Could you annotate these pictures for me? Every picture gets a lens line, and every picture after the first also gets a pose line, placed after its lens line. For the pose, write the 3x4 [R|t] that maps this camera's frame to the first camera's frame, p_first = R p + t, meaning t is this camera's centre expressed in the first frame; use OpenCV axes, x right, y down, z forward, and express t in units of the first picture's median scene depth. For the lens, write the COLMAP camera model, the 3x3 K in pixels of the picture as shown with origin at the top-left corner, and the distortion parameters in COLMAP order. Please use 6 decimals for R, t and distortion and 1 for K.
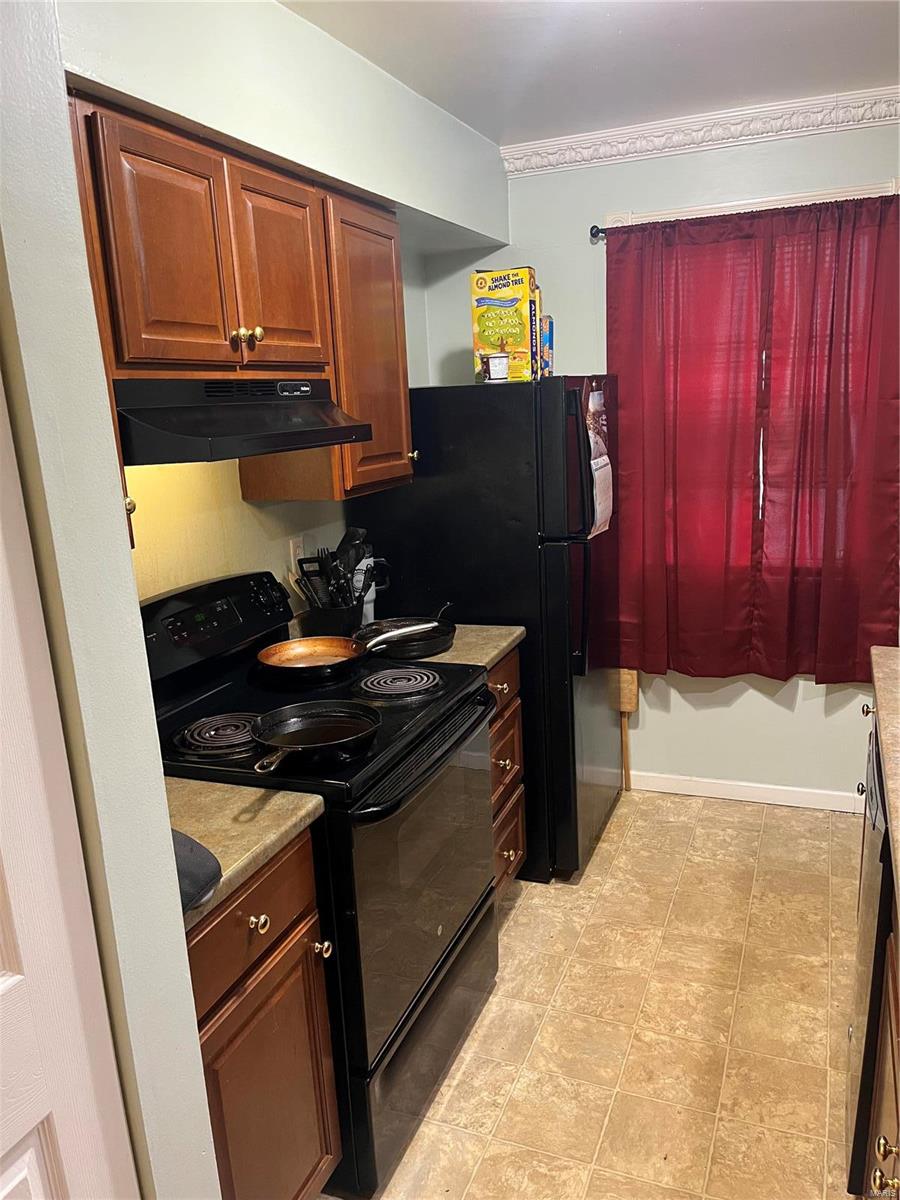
lens RADIAL K [[925.6, 0, 450.0], [0, 925.6, 600.0], [0, 0, 1]] dist [0.070963, -0.094551]
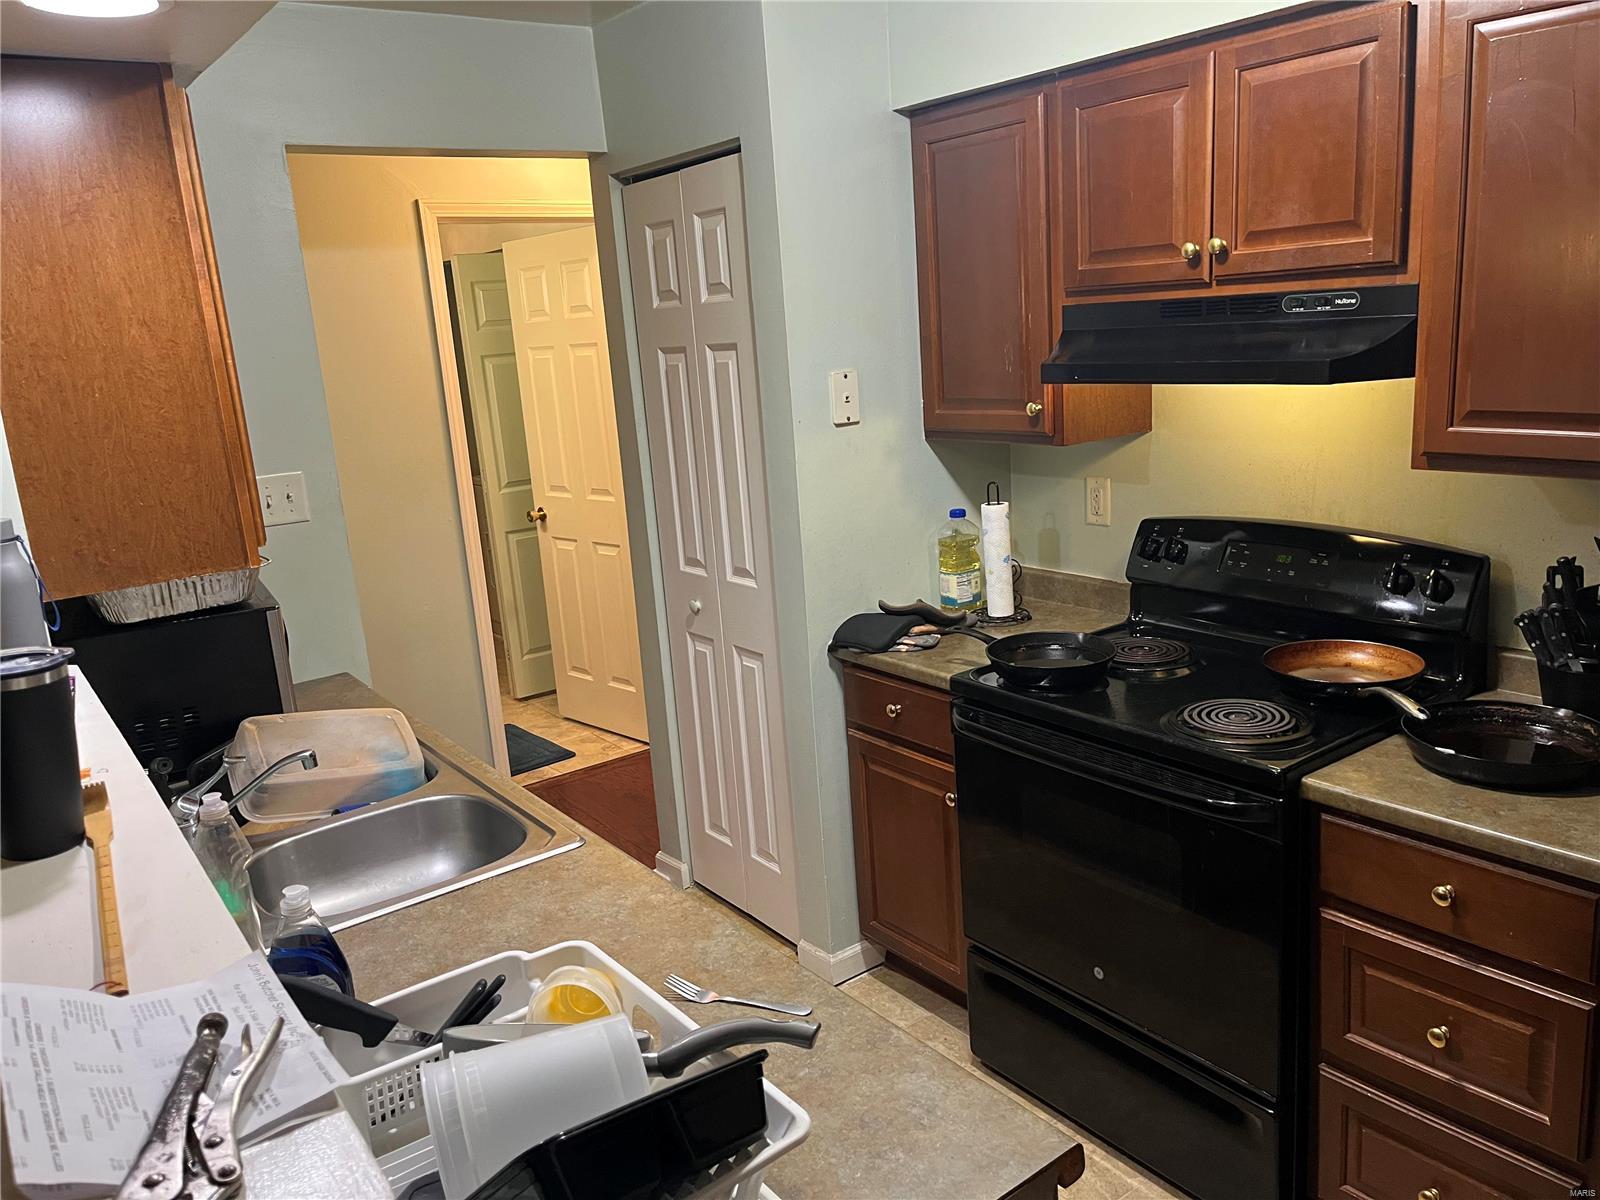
lens RADIAL K [[1234.1, 0, 800.0], [0, 1234.1, 600.0], [0, 0, 1]] dist [0.070963, -0.094551]
pose [[-0.533599, 0.278694, -0.798500, 0.962650], [-0.081209, 0.922899, 0.376380, -0.366981], [0.841830, 0.265681, -0.469826, 1.239589]]
